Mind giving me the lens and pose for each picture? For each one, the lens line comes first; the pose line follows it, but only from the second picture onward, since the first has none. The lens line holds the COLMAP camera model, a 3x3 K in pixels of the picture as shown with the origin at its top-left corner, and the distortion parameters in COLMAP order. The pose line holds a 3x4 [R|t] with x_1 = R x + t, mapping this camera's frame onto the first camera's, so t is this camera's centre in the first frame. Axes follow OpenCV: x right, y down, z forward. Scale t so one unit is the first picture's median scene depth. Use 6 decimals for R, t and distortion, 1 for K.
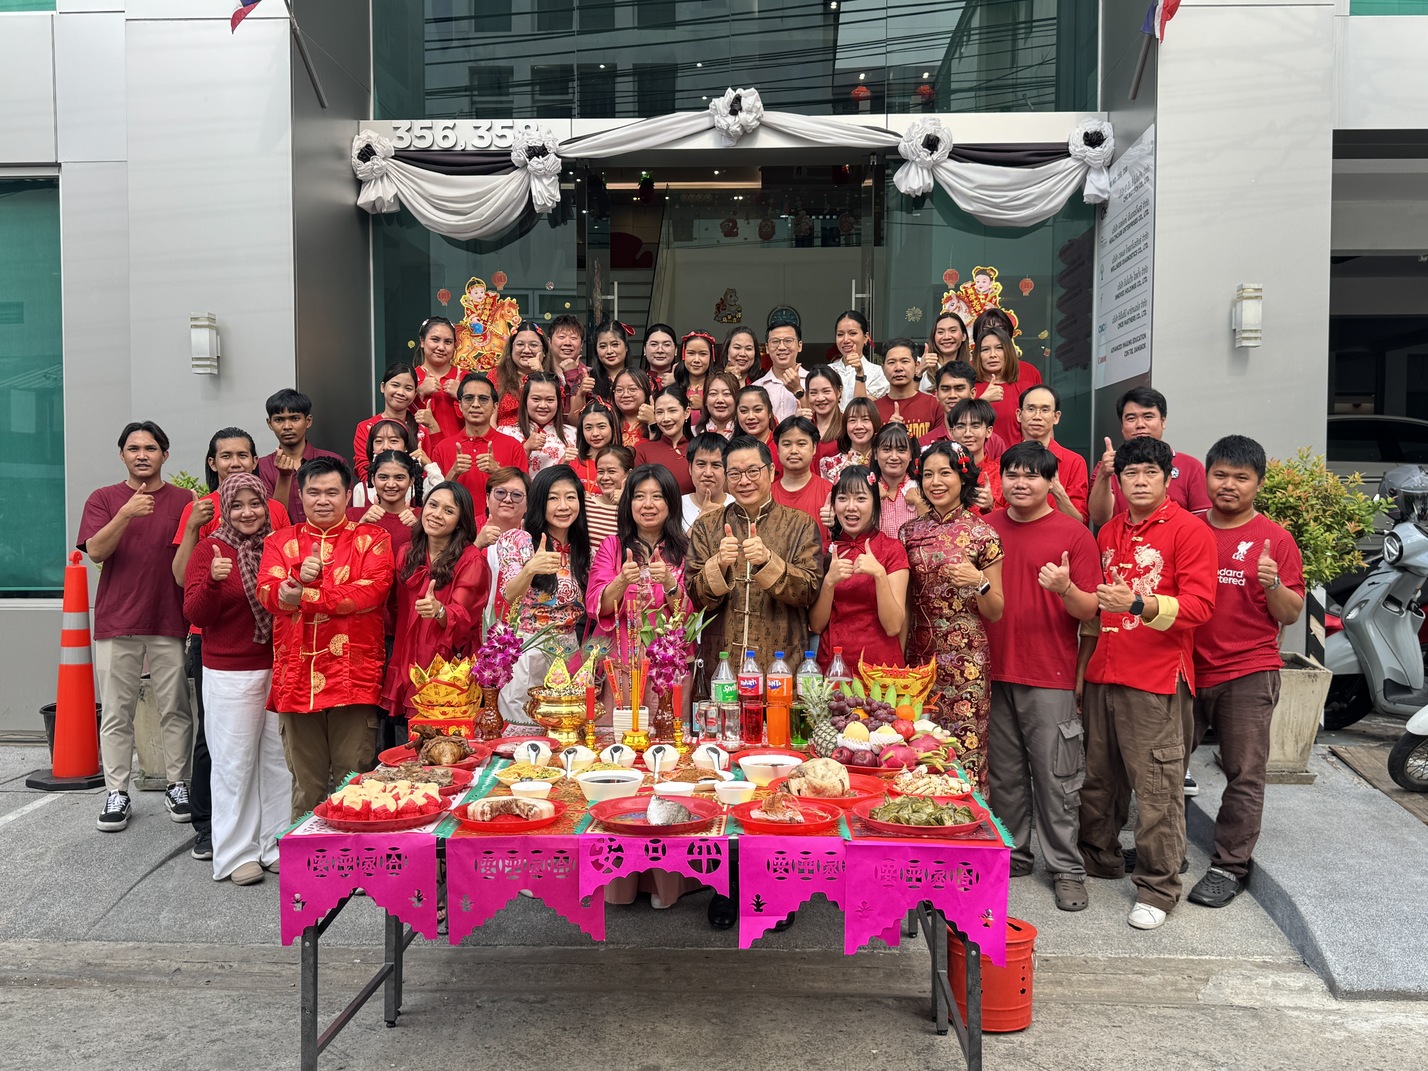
lens RADIAL K [[1370.3, 0, 714.0], [0, 1370.3, 535.5], [0, 0, 1]] dist [0.225545, -0.553221]
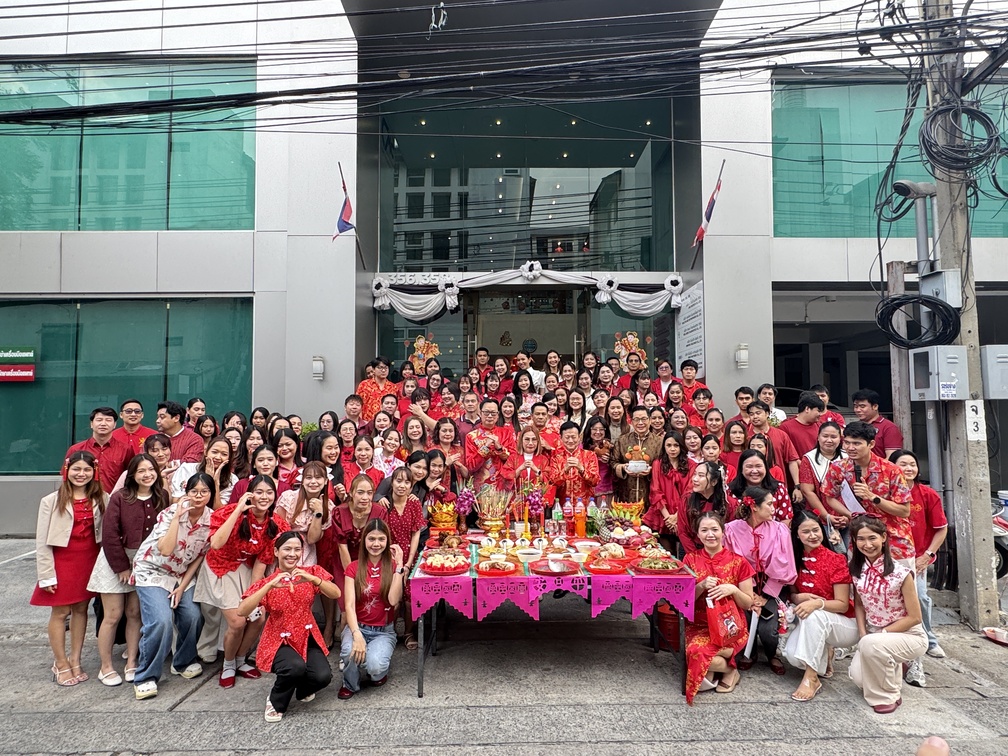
lens RADIAL K [[627.0, 0, 504.0], [0, 627.0, 378.0], [0, 0, 1]] dist [0.002701, 0.000391]
pose [[0.998427, -0.003358, 0.055971, -0.100389], [0.008037, 0.996468, -0.083588, -0.024710], [-0.055493, 0.083906, 0.994927, -0.084765]]
